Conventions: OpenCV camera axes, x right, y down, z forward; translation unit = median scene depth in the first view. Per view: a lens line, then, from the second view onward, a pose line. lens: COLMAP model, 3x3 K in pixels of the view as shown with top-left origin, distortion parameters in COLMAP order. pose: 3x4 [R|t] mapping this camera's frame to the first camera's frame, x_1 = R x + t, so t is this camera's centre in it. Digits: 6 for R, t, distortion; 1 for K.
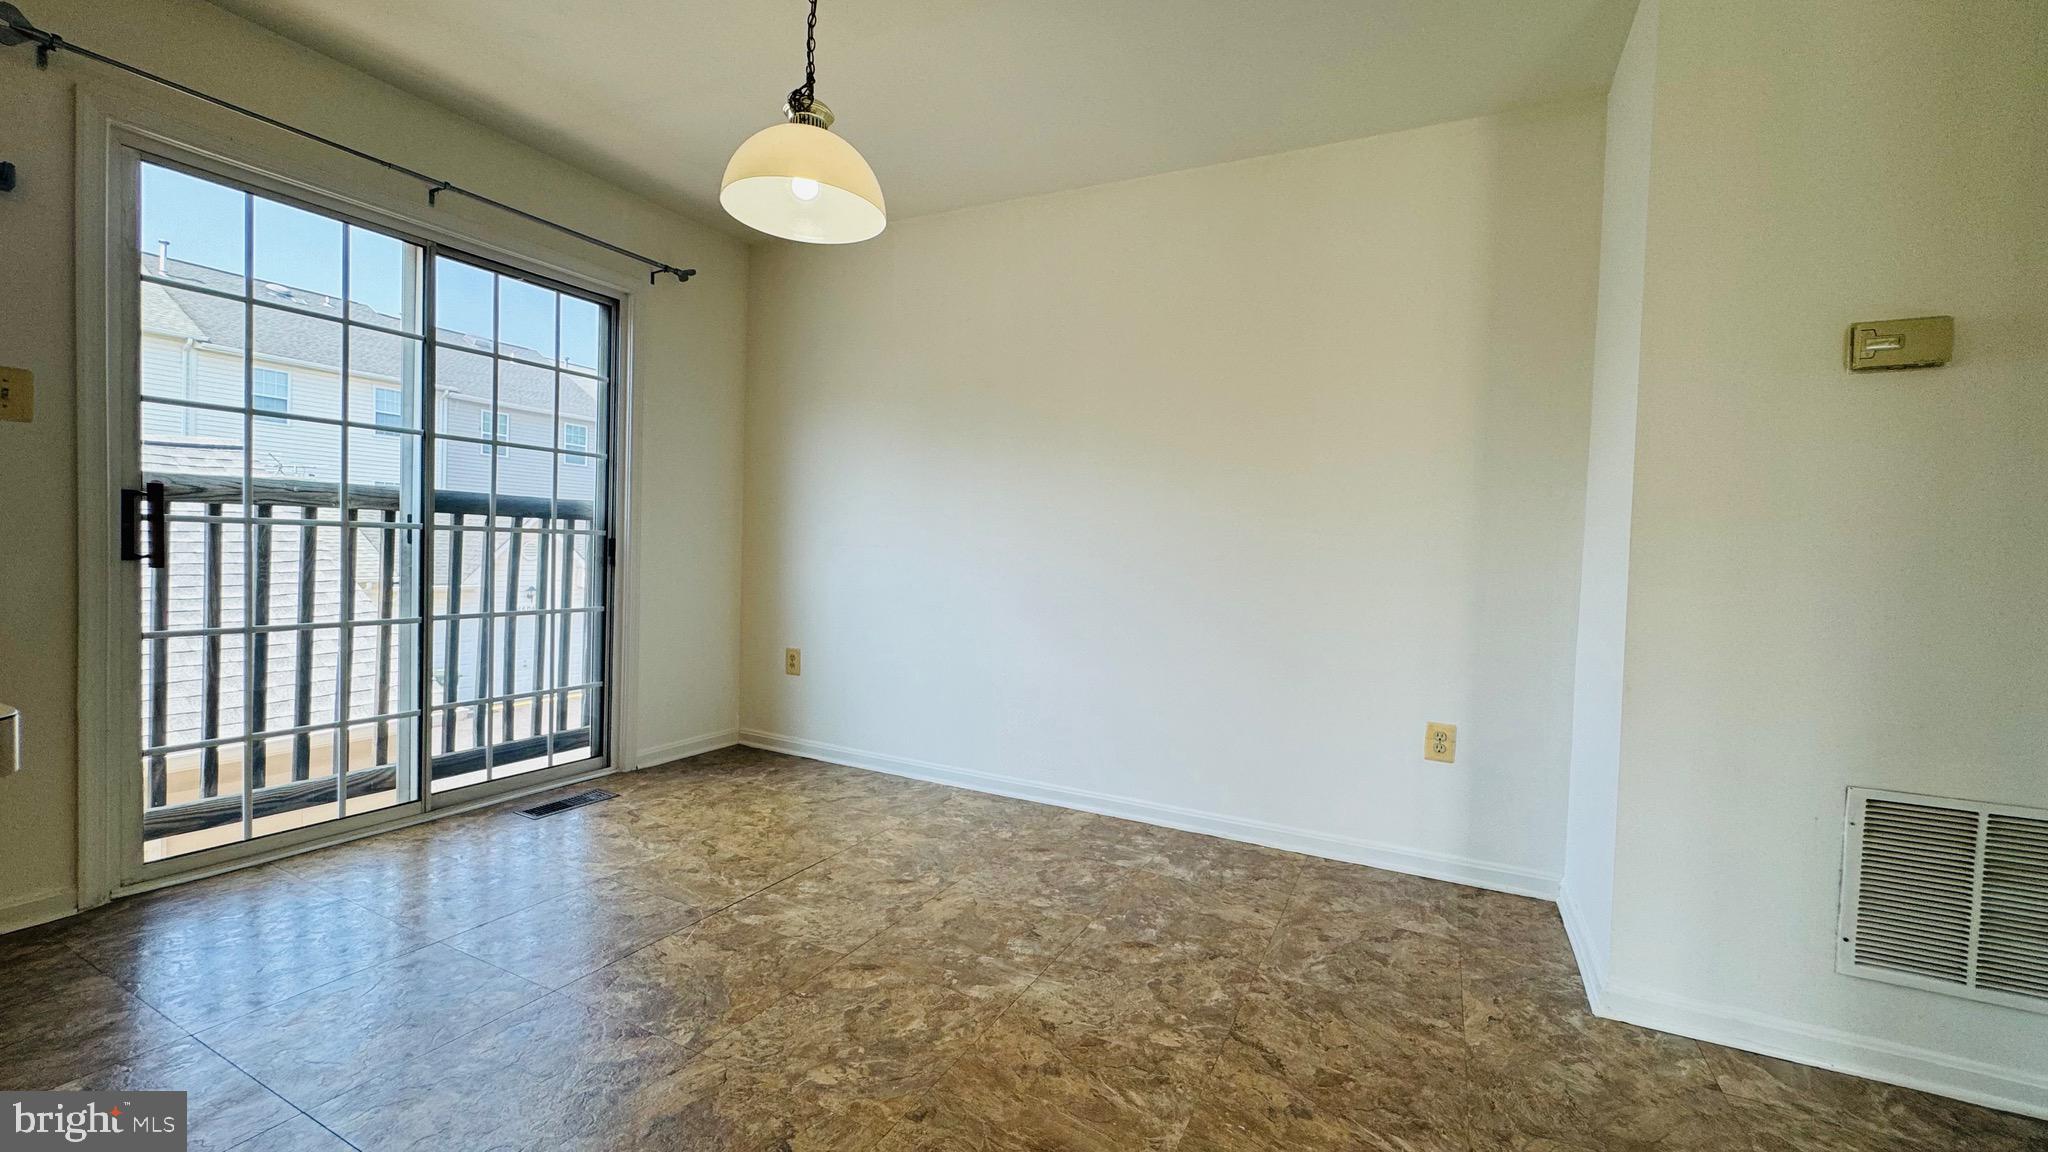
lens RADIAL K [[820.7, 0, 1024.0], [0, 820.7, 576.0], [0, 0, 1]] dist [-0.000483, 0.000167]
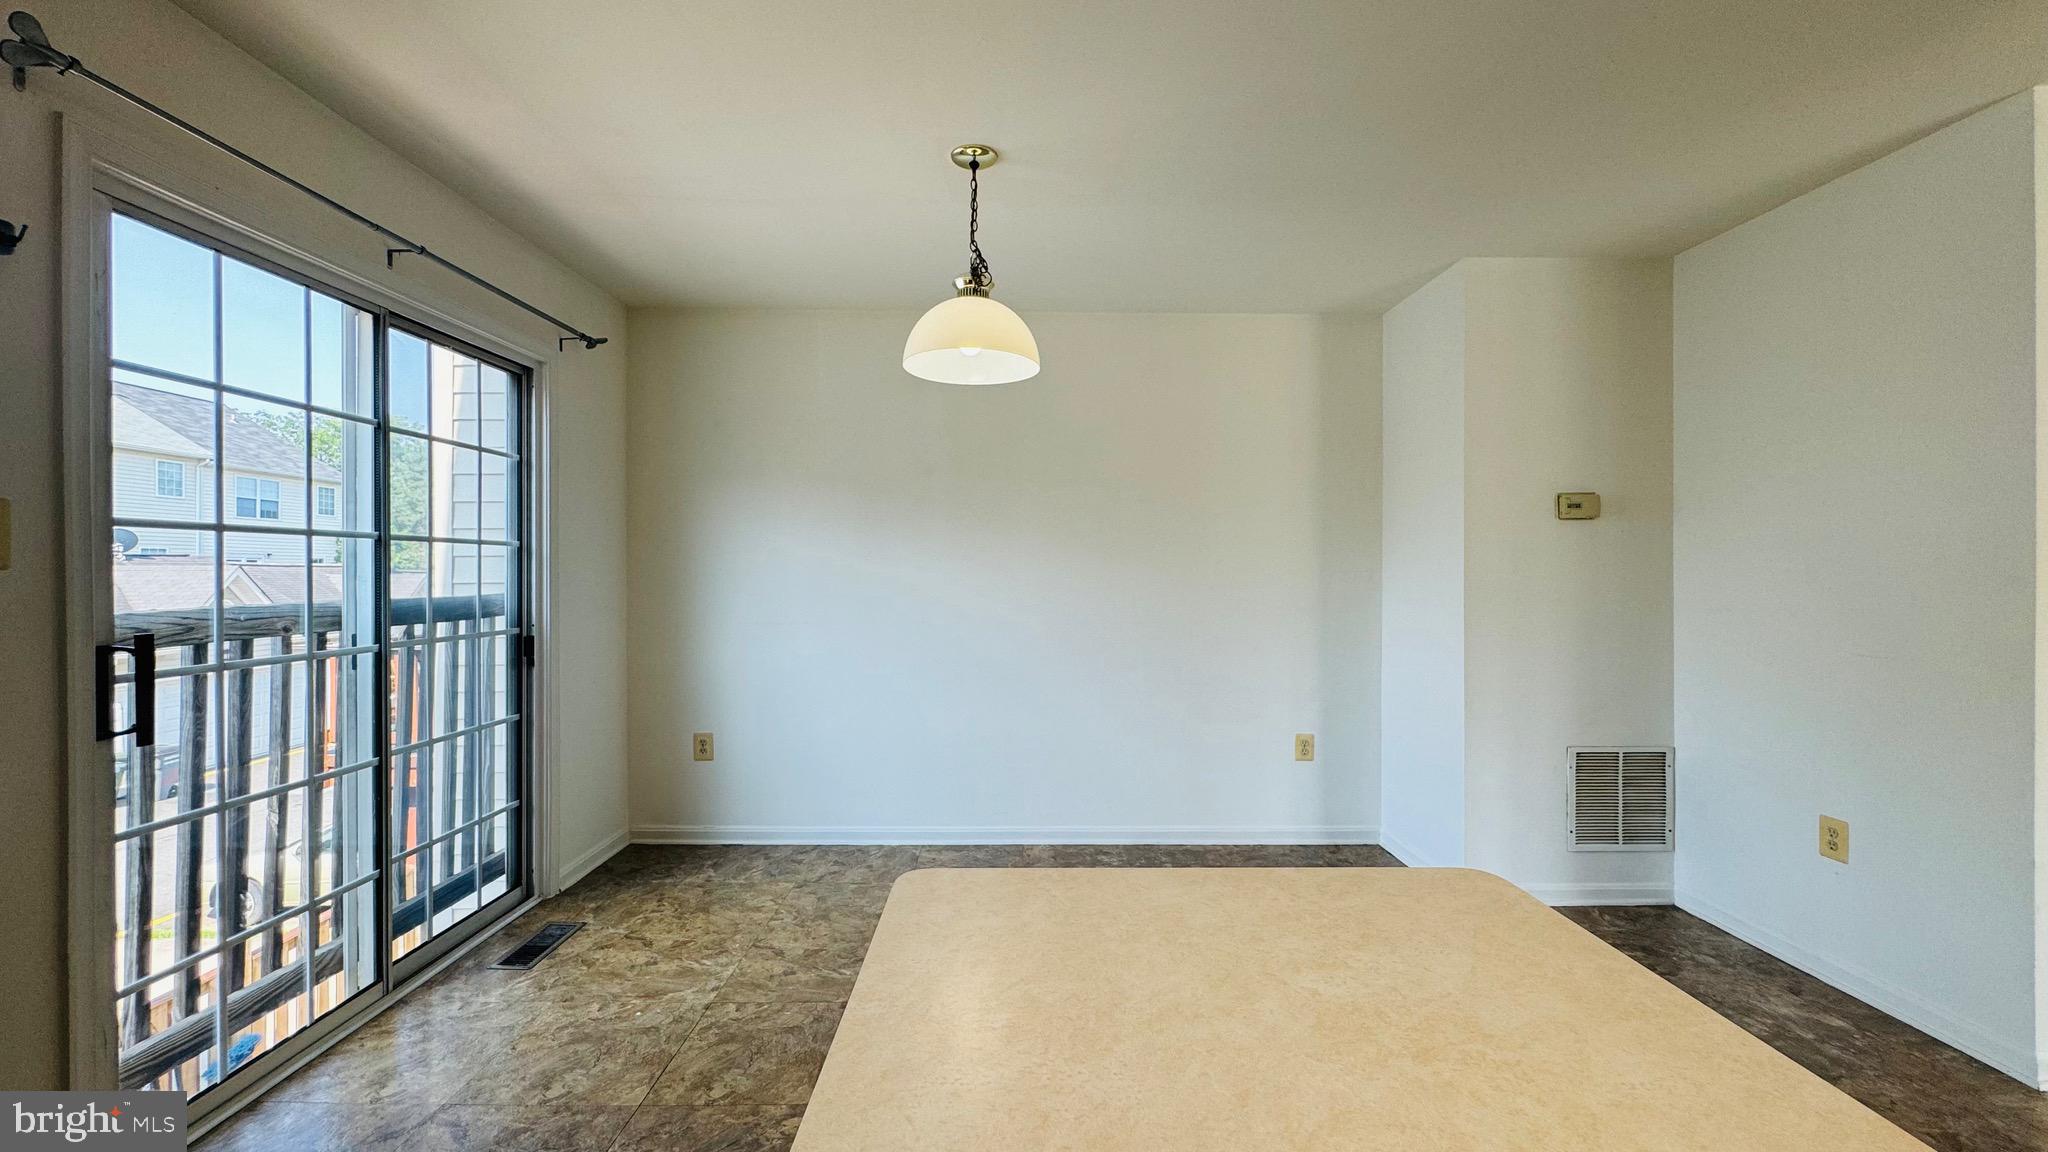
lens RADIAL K [[820.7, 0, 1024.0], [0, 820.7, 576.0], [0, 0, 1]] dist [-0.000483, 0.000167]
pose [[0.887010, -0.036032, 0.460341, -0.527408], [0.045778, 0.998901, -0.010020, -0.093717], [-0.459474, 0.029962, 0.887685, -0.038847]]
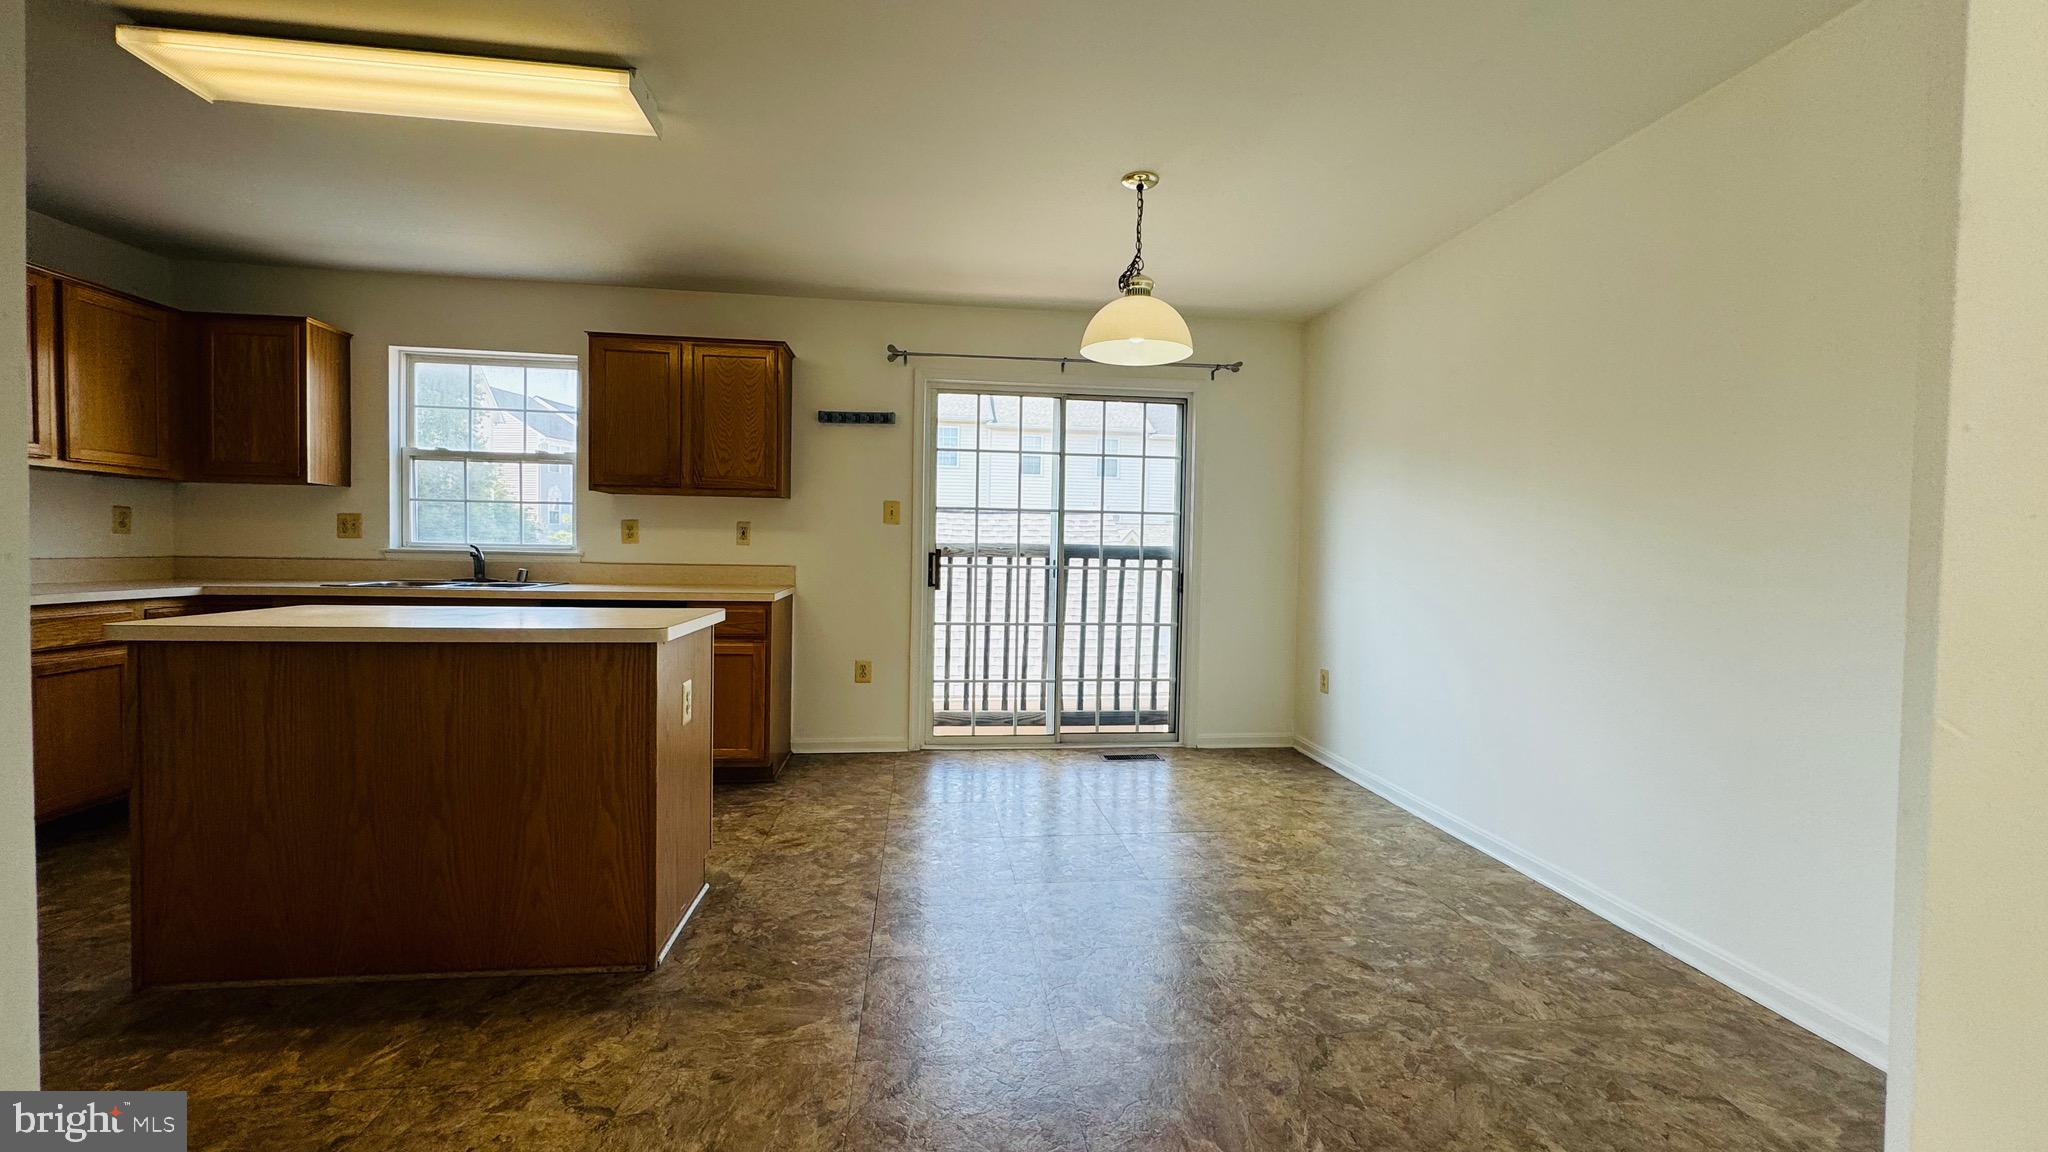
lens RADIAL K [[820.7, 0, 1024.0], [0, 820.7, 576.0], [0, 0, 1]] dist [-0.000483, 0.000167]
pose [[0.556176, 0.000648, -0.831064, 0.586552], [-0.026665, 0.999499, -0.017065, -0.013472], [0.830637, 0.031652, 0.555915, 0.032391]]
